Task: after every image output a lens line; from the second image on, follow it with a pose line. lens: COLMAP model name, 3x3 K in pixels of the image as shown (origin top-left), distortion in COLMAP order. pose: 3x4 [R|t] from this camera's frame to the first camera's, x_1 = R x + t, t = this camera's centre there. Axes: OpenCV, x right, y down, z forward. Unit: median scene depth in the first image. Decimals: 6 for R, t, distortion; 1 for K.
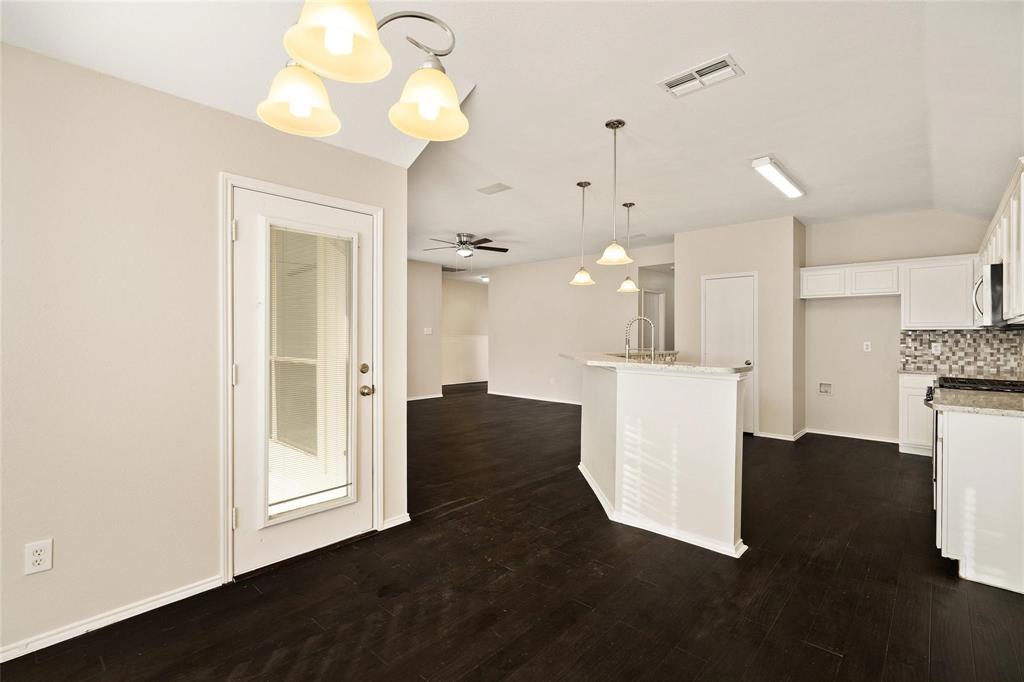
lens RADIAL K [[461.9, 0, 513.9], [0, 461.9, 336.7], [0, 0, 1]] dist [-0.005760, 0.000994]
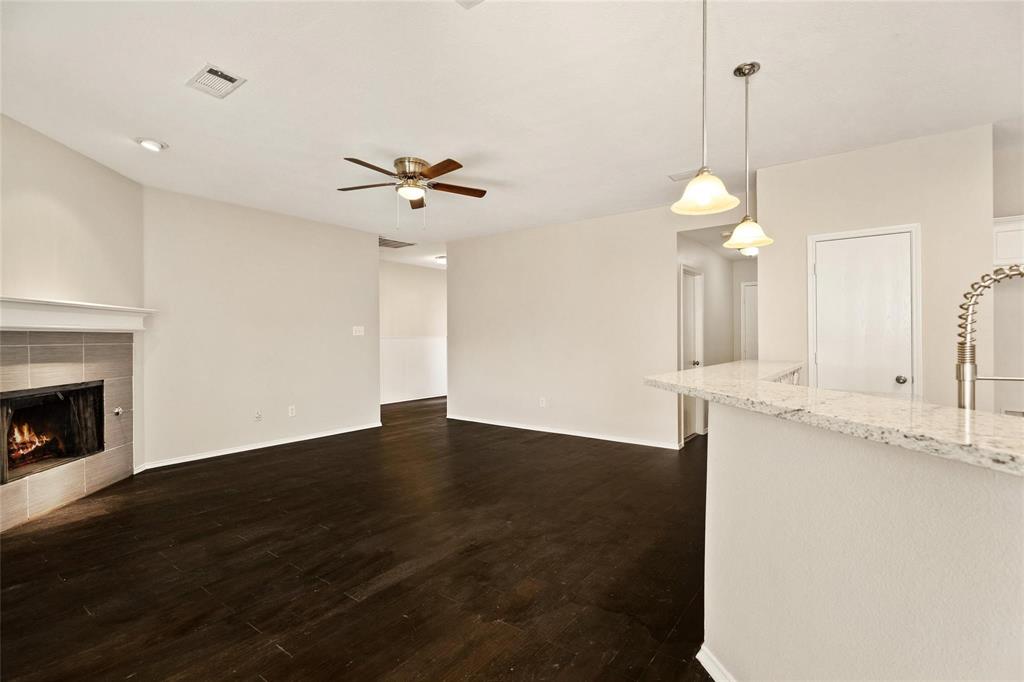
lens RADIAL K [[461.9, 0, 510.8], [0, 461.9, 338.1], [0, 0, 1]] dist [-0.005760, 0.000994]
pose [[0.994823, -0.010263, 0.101106, -0.053462], [0.010016, 0.999945, 0.002949, -0.003087], [-0.101131, -0.001921, 0.994871, 0.511505]]
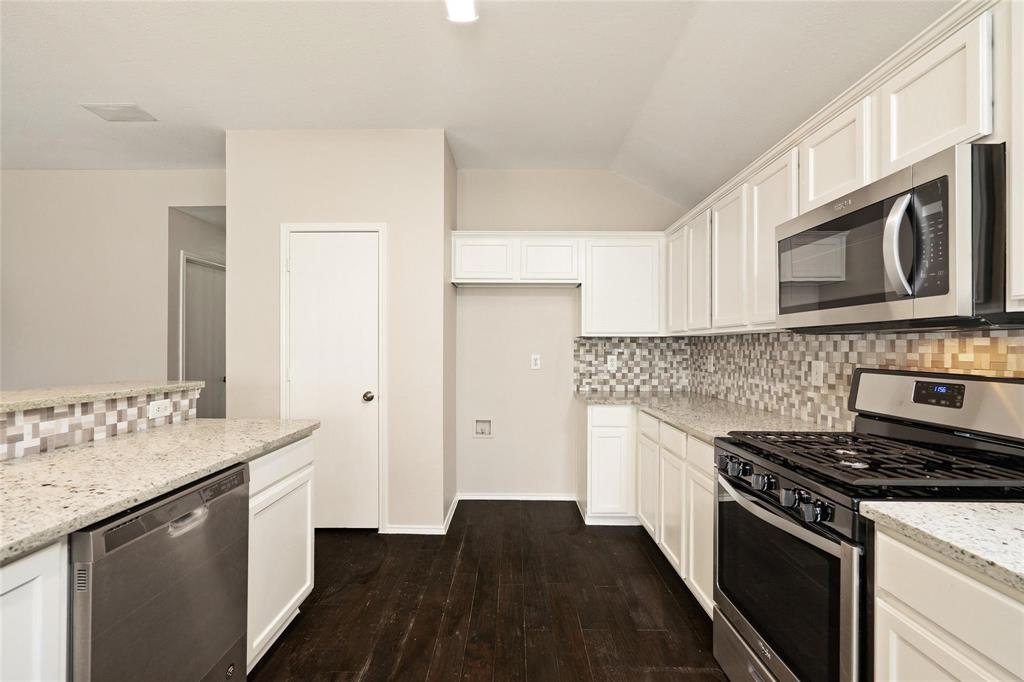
lens RADIAL K [[461.9, 0, 500.9], [0, 461.9, 347.2], [0, 0, 1]] dist [-0.005760, 0.000994]
pose [[0.752186, -0.002380, 0.658947, 0.303510], [-0.000393, 0.999992, 0.004060, -0.002087], [-0.658951, -0.003312, 0.752179, 0.560020]]
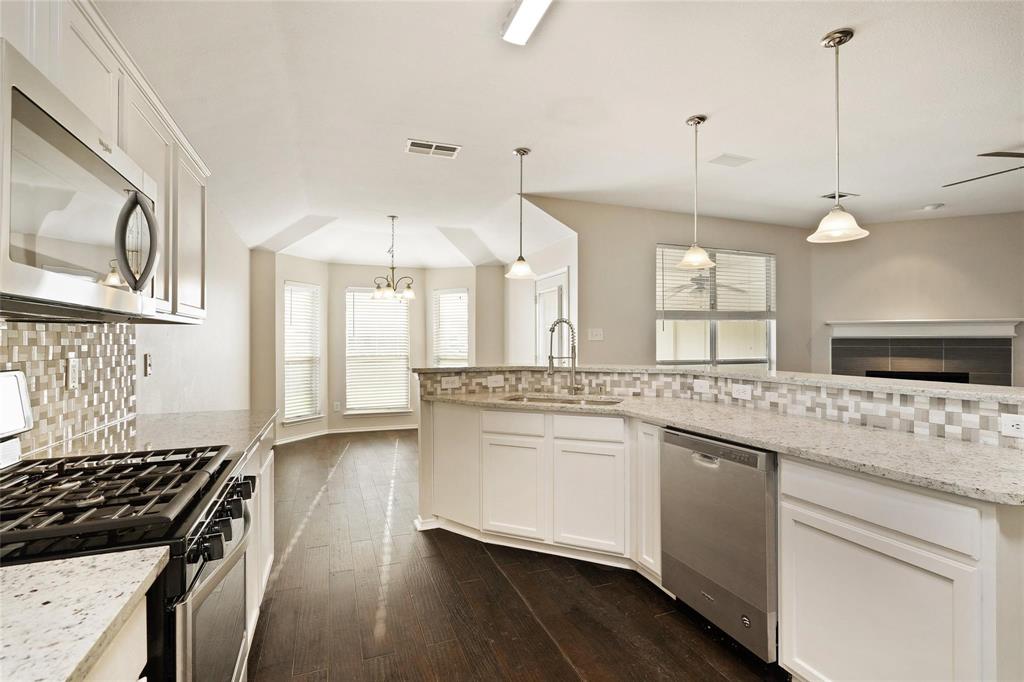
lens RADIAL K [[482.4, 0, 503.1], [0, 482.4, 343.1], [0, 0, 1]] dist [-0.000818, 0.000563]
pose [[-0.459766, -0.005942, -0.888020, 0.751737], [-0.001162, 0.999981, -0.006089, 0.001635], [0.888039, -0.001768, -0.459765, 0.885506]]
